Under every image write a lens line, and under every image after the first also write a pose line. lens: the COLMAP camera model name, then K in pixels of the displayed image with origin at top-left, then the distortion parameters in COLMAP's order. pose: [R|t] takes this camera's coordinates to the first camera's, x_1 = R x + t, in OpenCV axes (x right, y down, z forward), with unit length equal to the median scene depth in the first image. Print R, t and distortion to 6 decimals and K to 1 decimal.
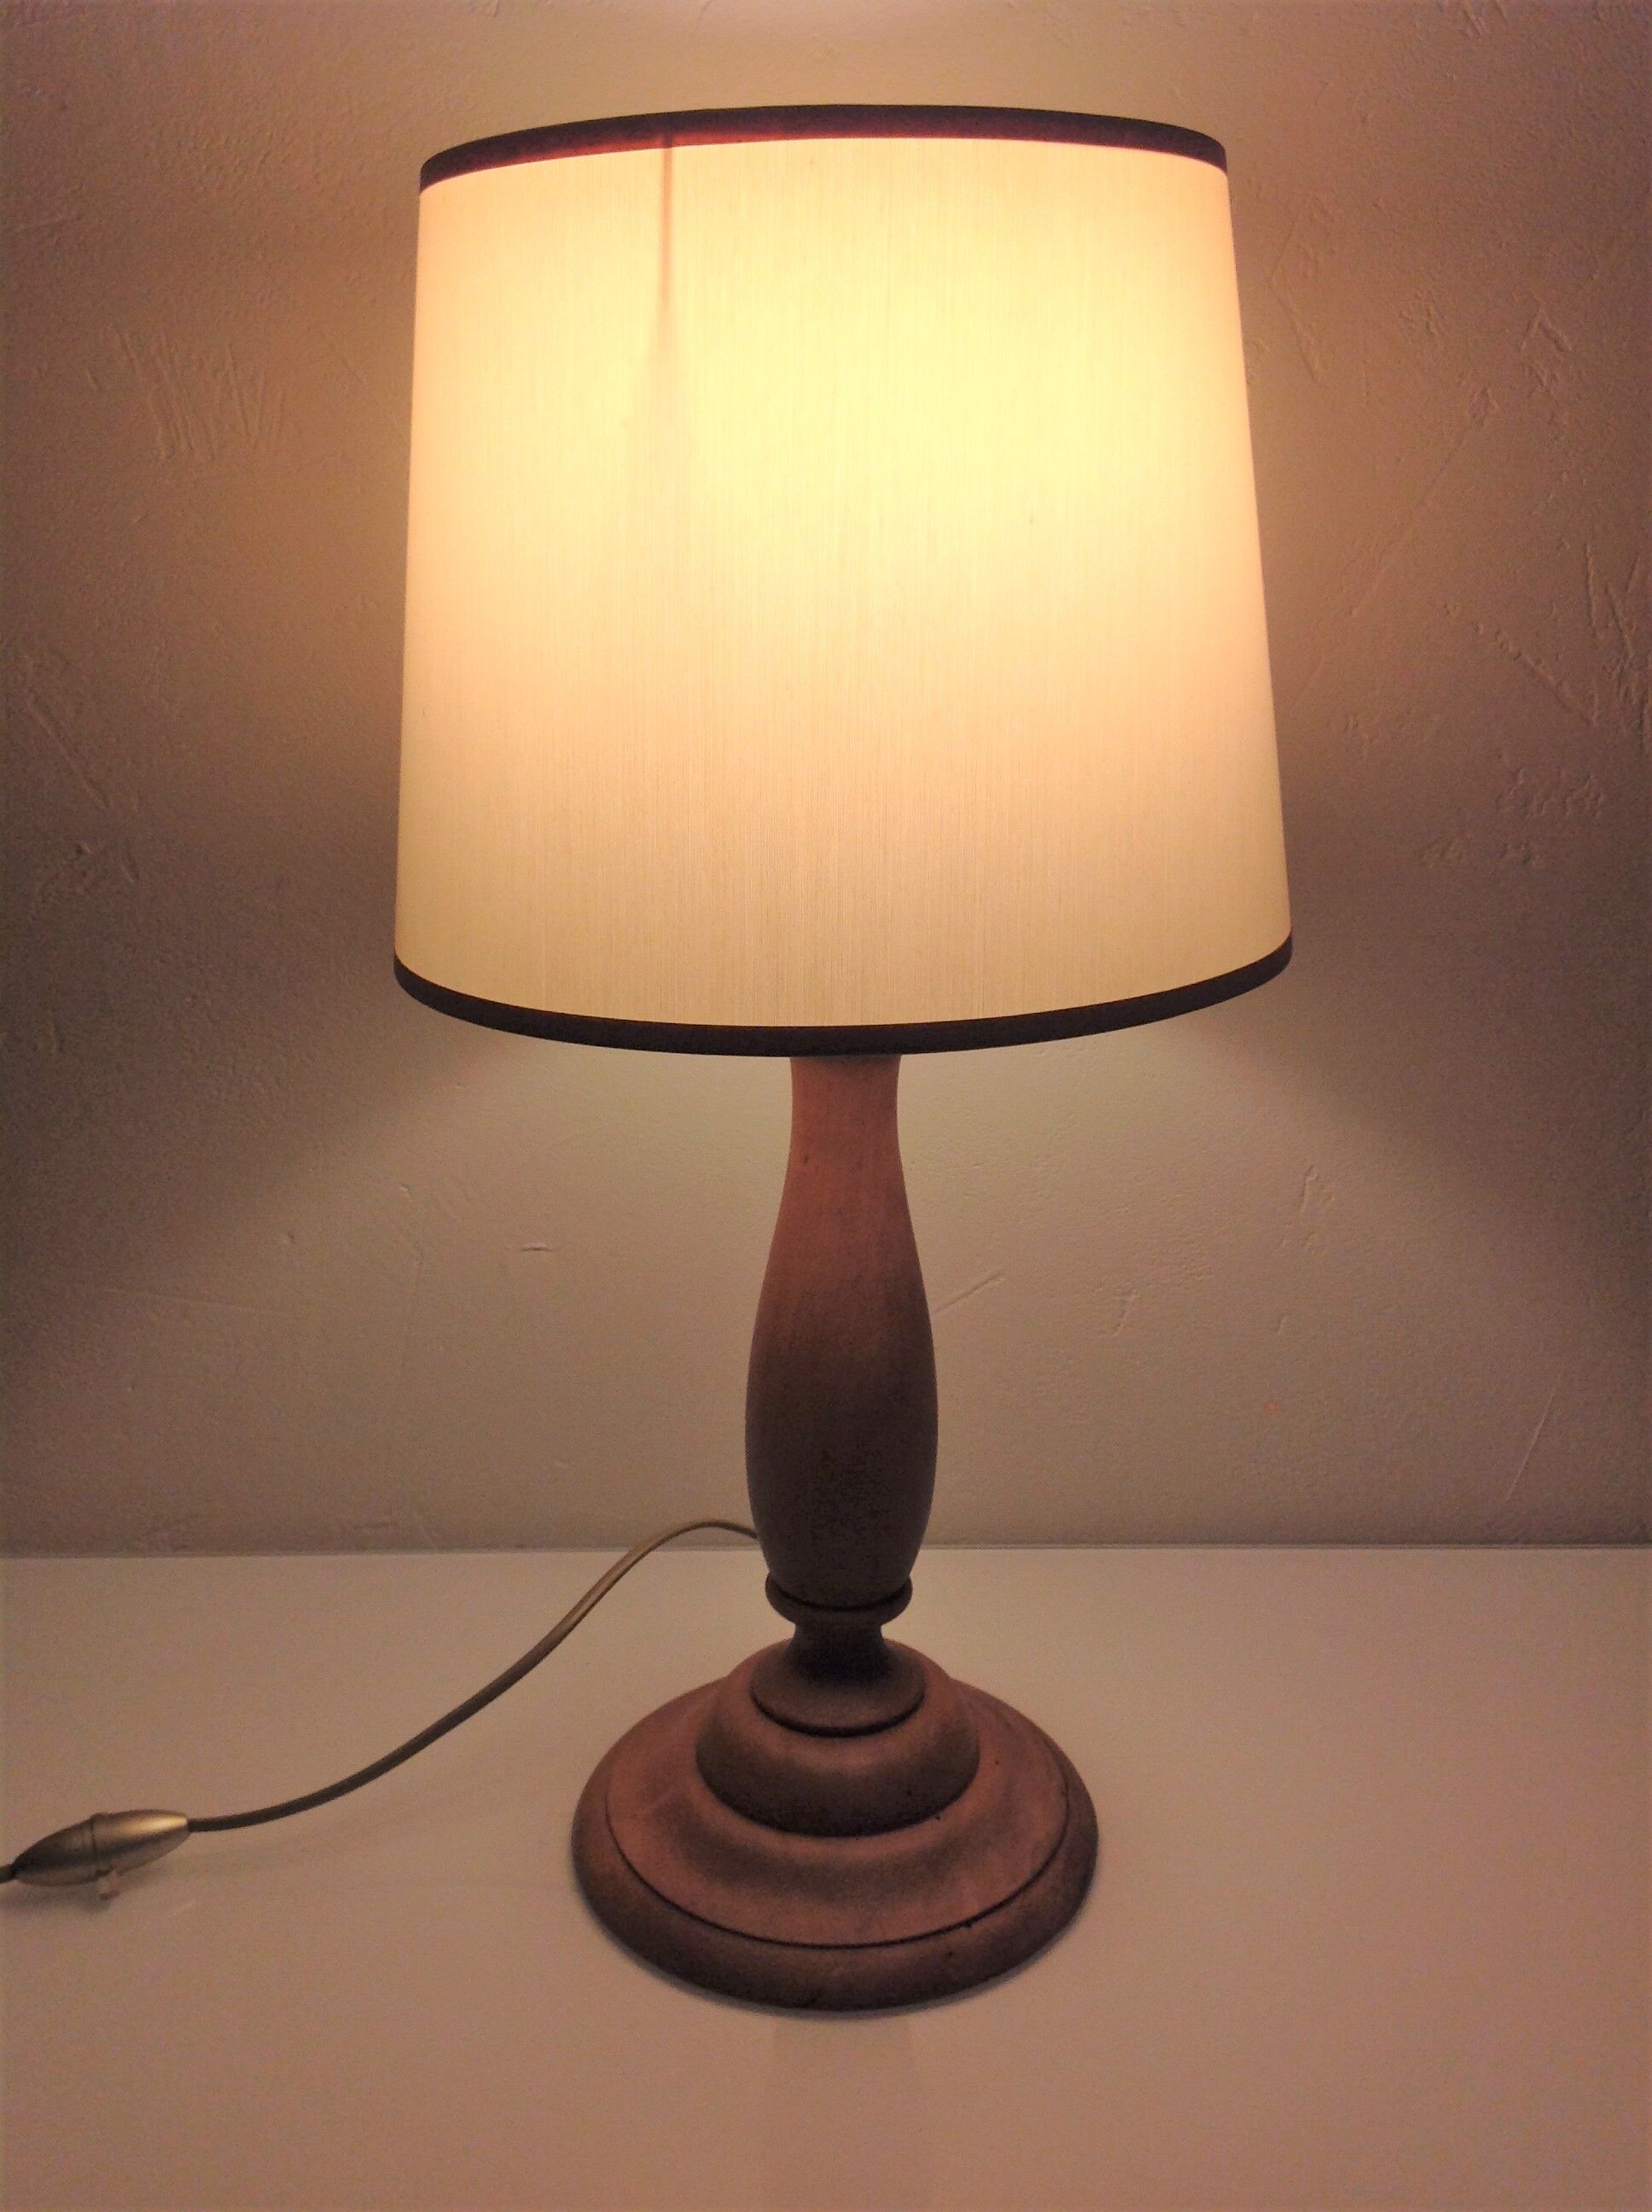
lens RADIAL K [[2097.5, 0, 811.8], [0, 2097.5, 1131.0], [0, 0, 1]] dist [0.136038, -0.300491]
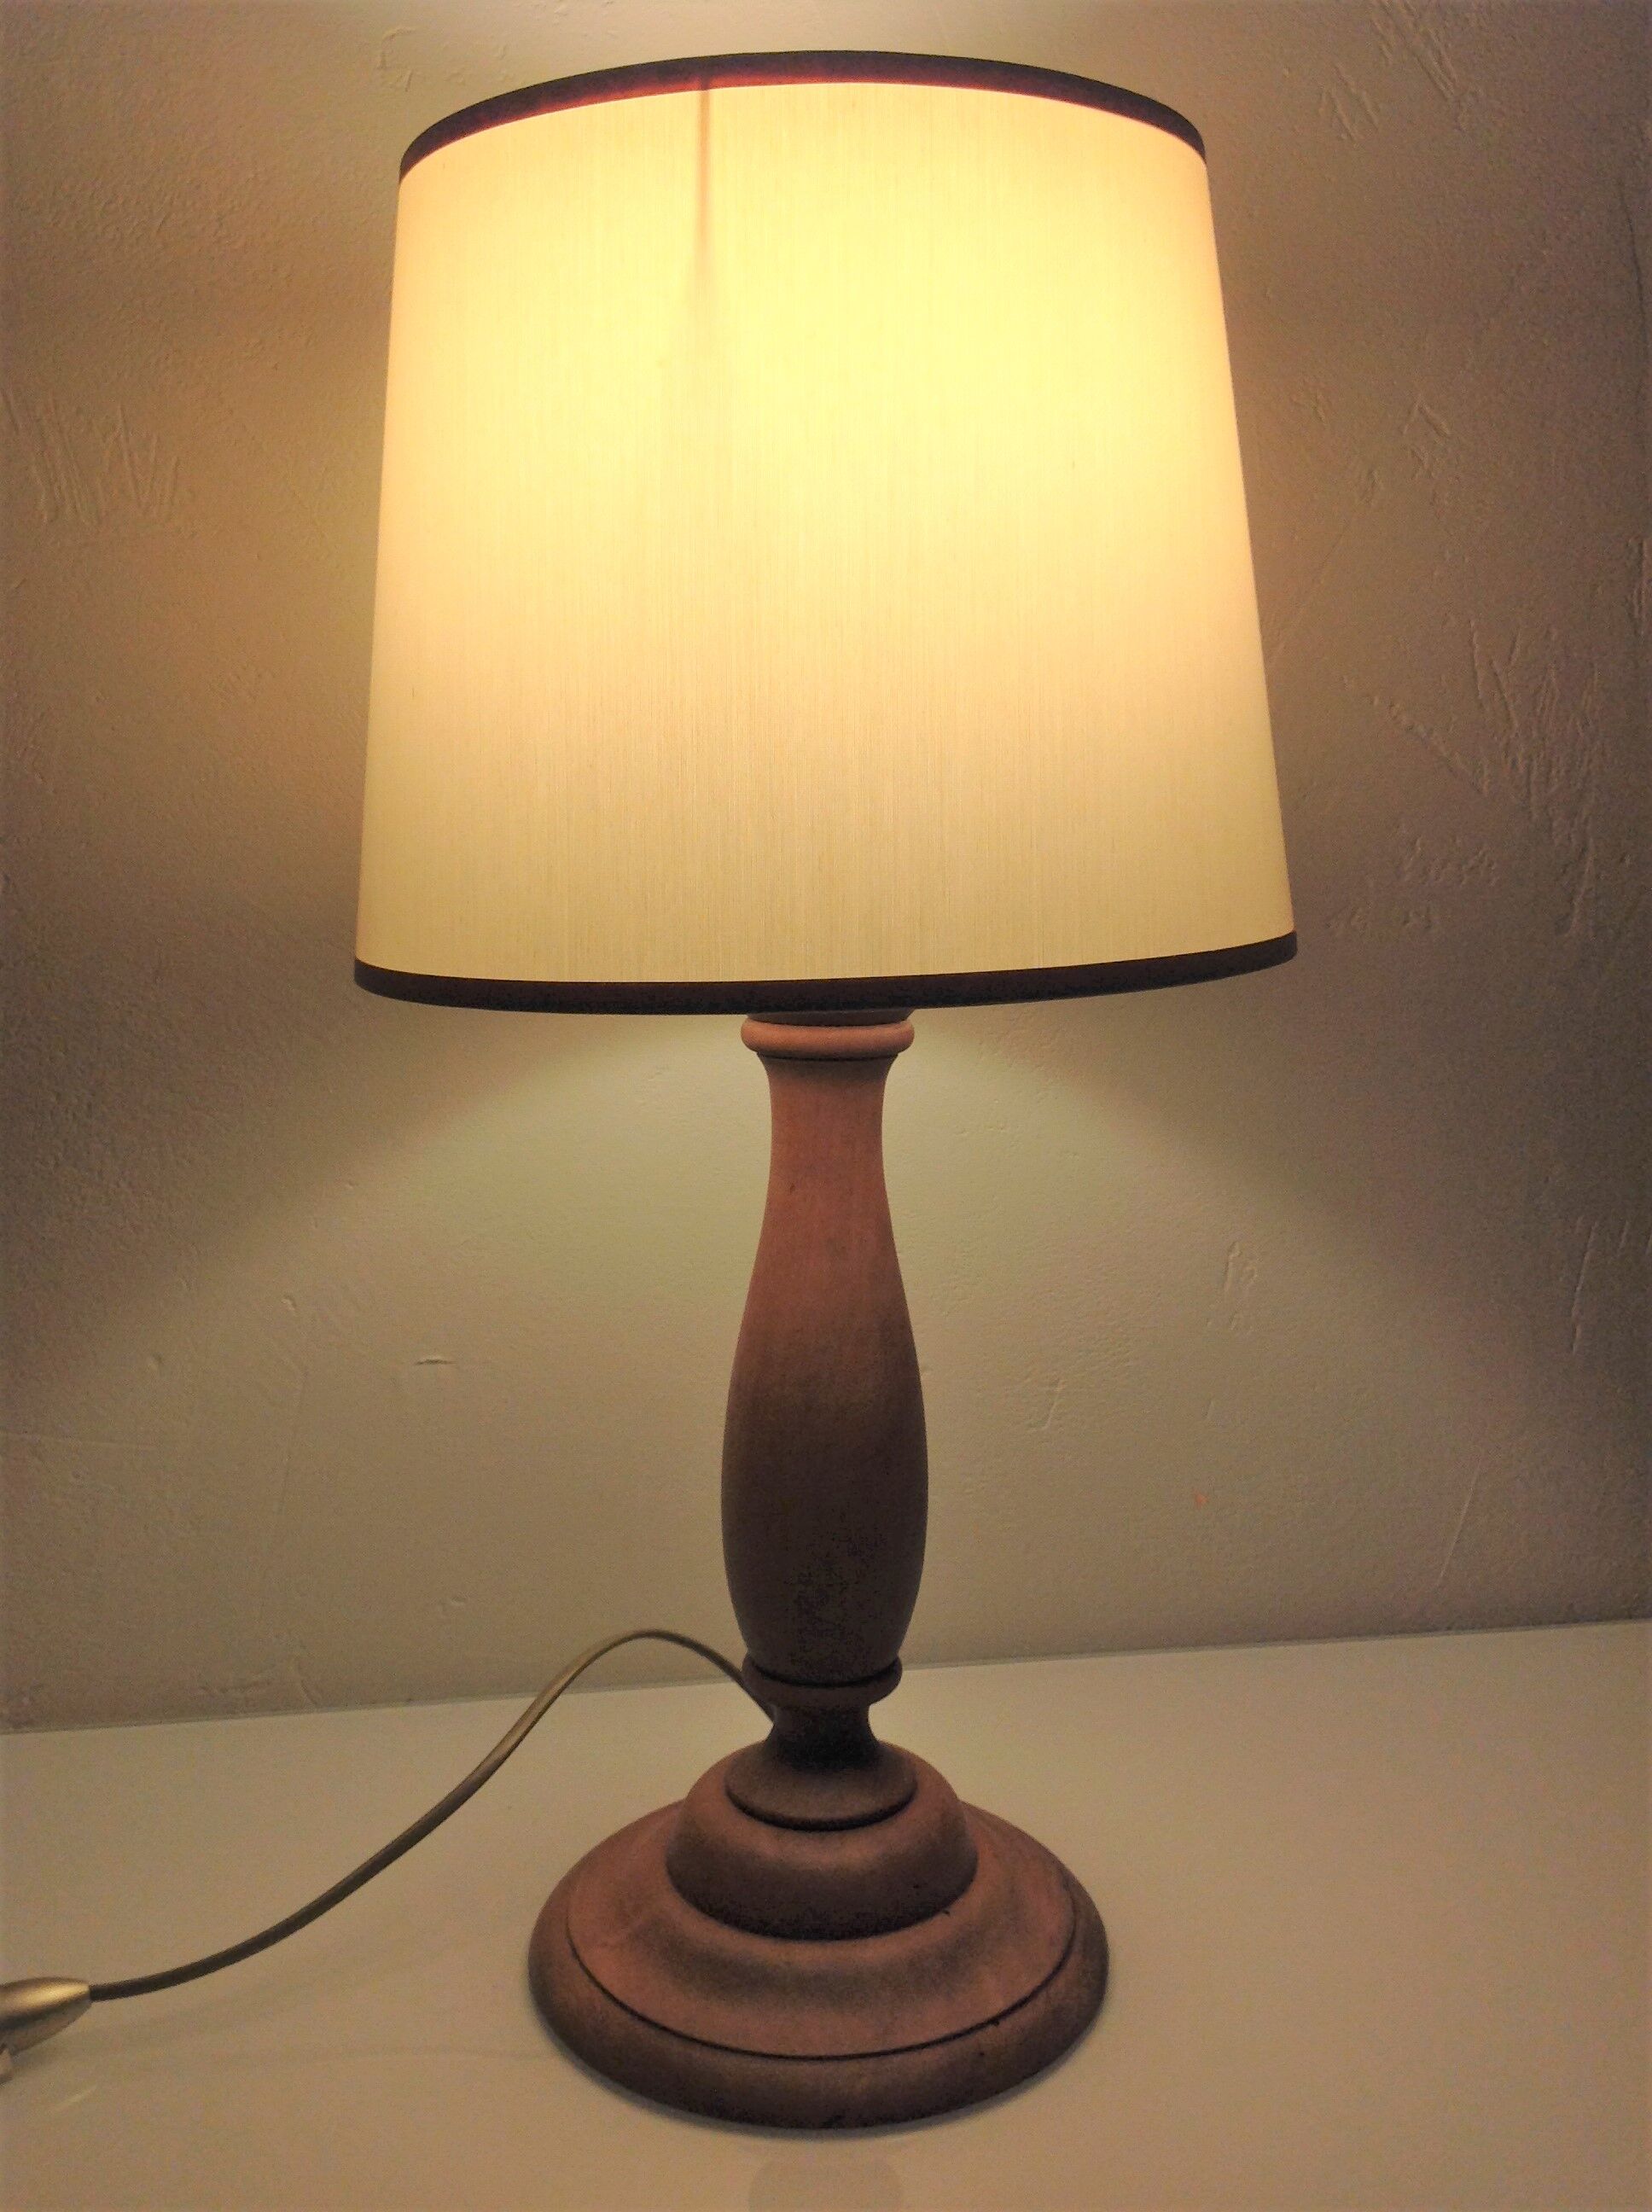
lens RADIAL K [[2097.5, 0, 811.8], [0, 2097.5, 1131.0], [0, 0, 1]] dist [0.136038, -0.300491]
pose [[0.990066, -0.022514, 0.138789, -0.115565], [0.040508, 0.990918, -0.128221, 0.101764], [-0.134642, 0.132570, 0.981986, 0.059042]]
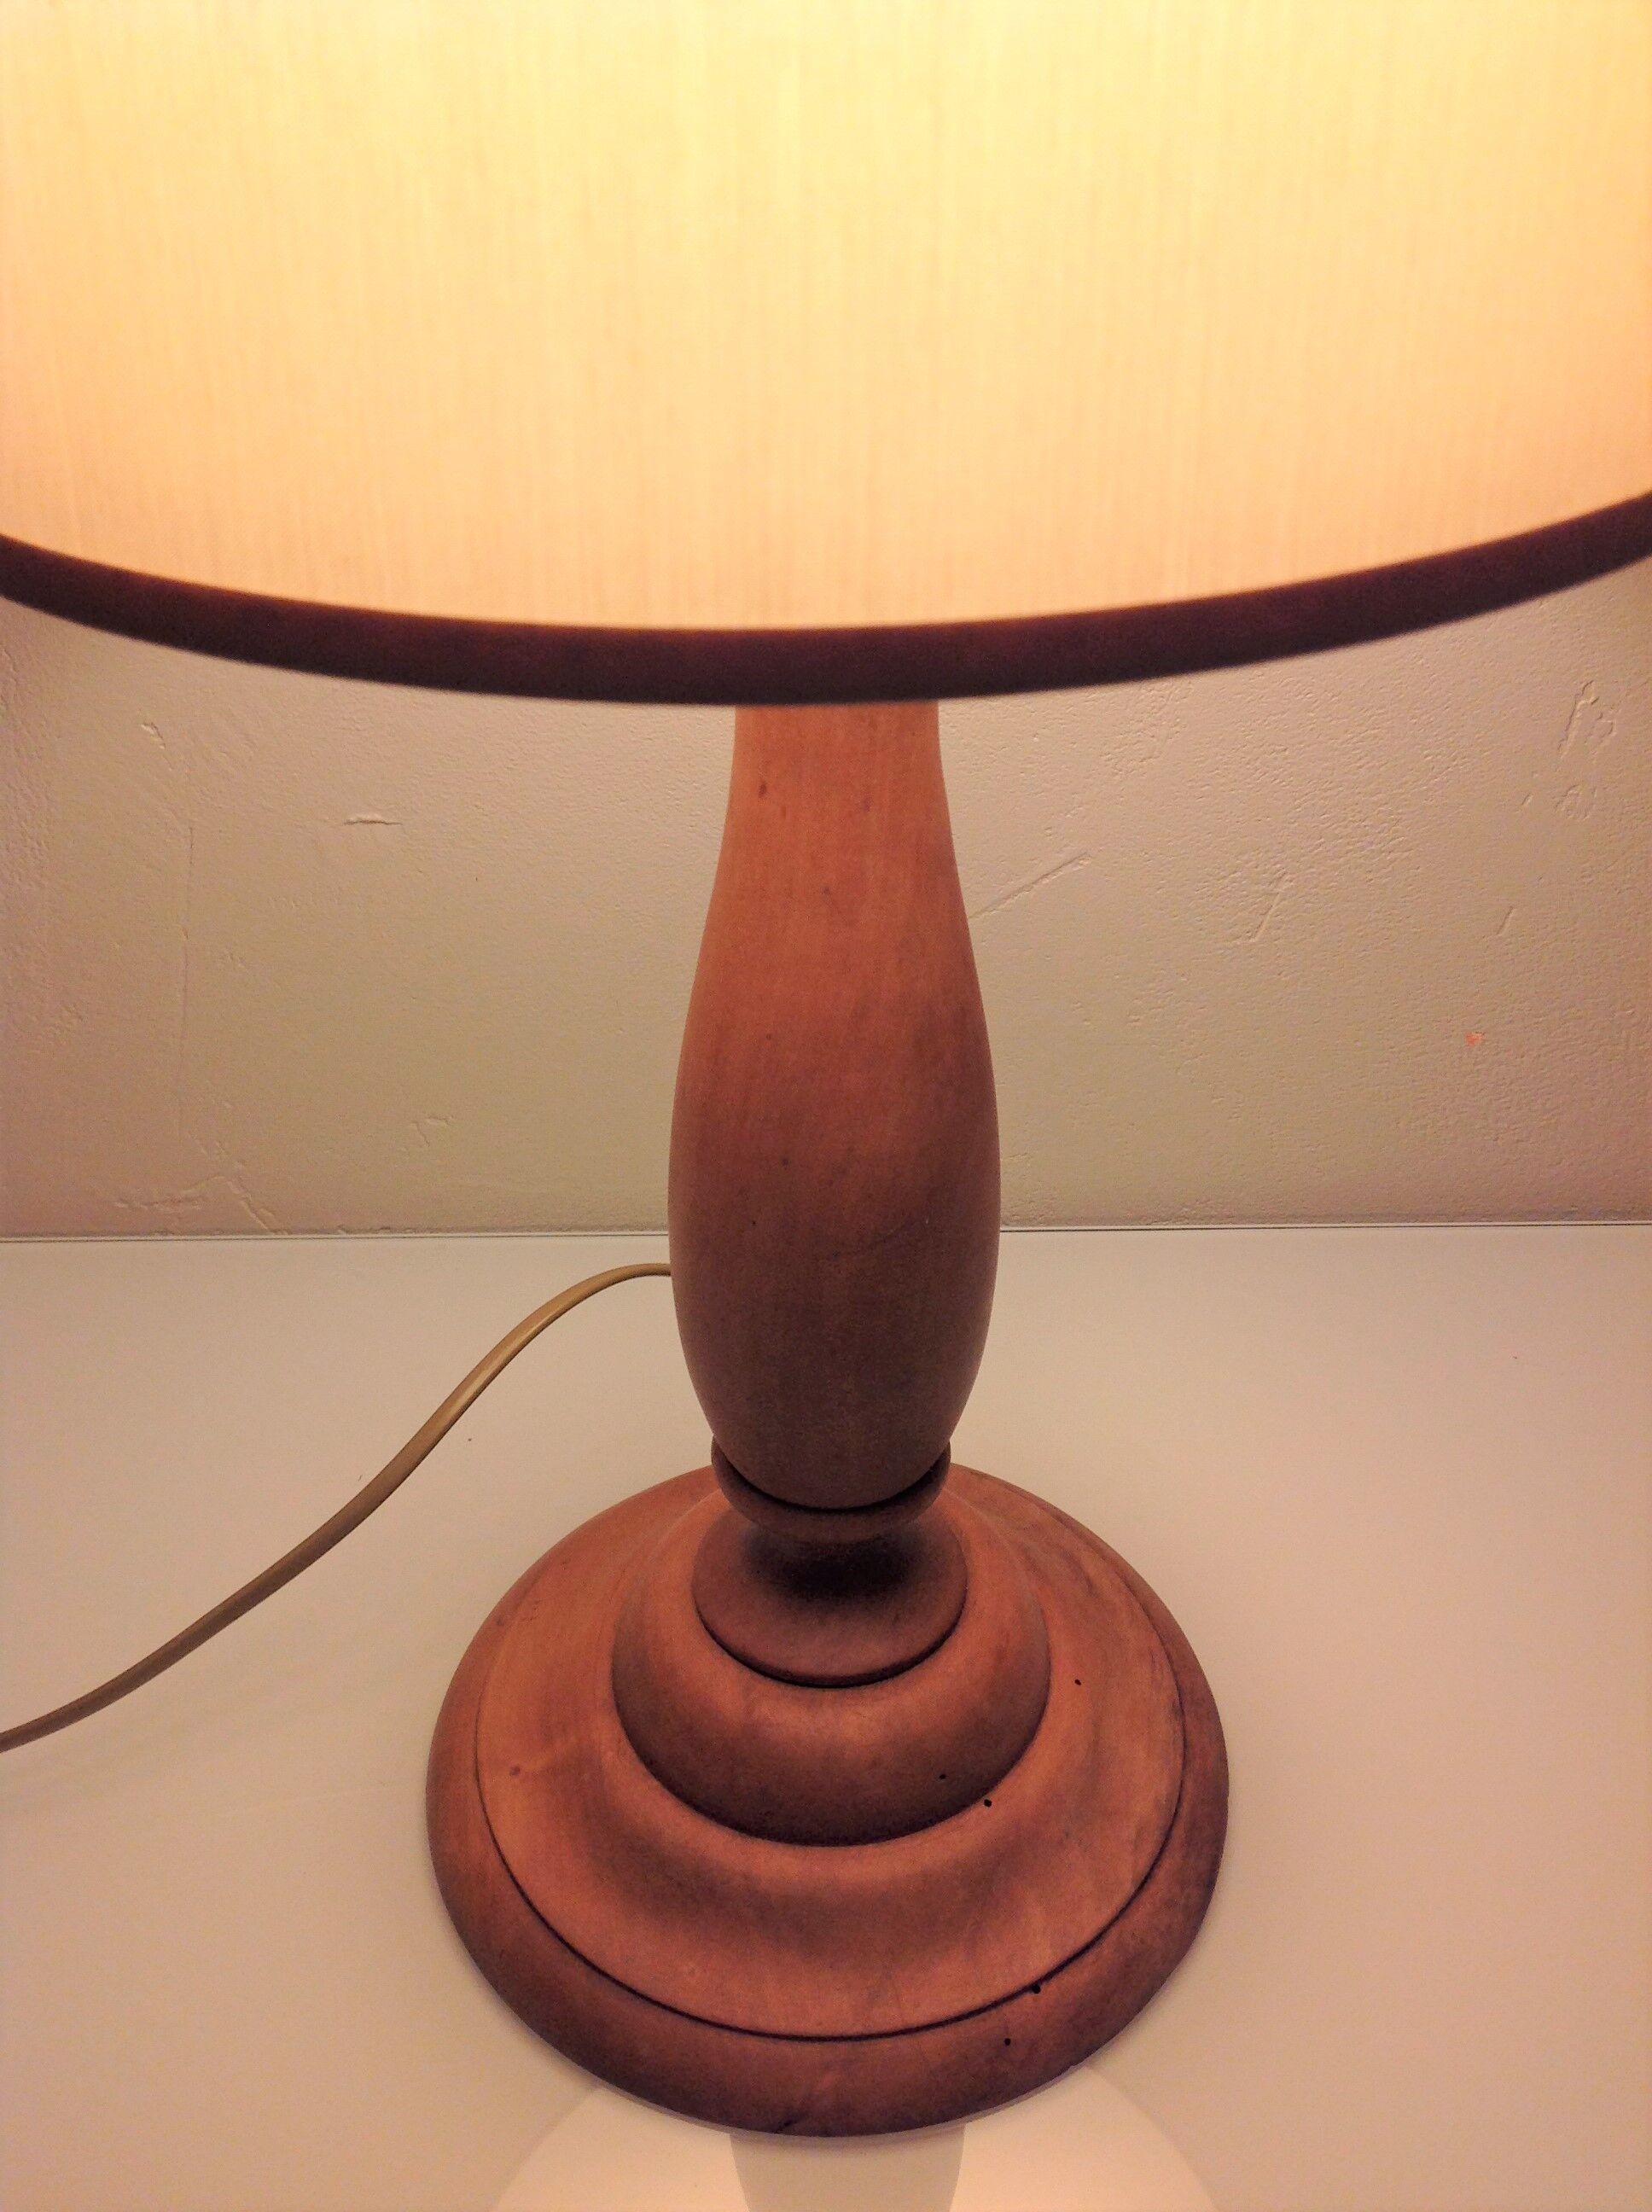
lens RADIAL K [[2097.5, 0, 811.8], [0, 2097.5, 1131.0], [0, 0, 1]] dist [0.136038, -0.300491]
pose [[0.999970, -0.004573, -0.006312, 0.011462], [0.006231, 0.955487, 0.294968, -0.054878], [0.004682, -0.294999, 0.955486, 0.441561]]
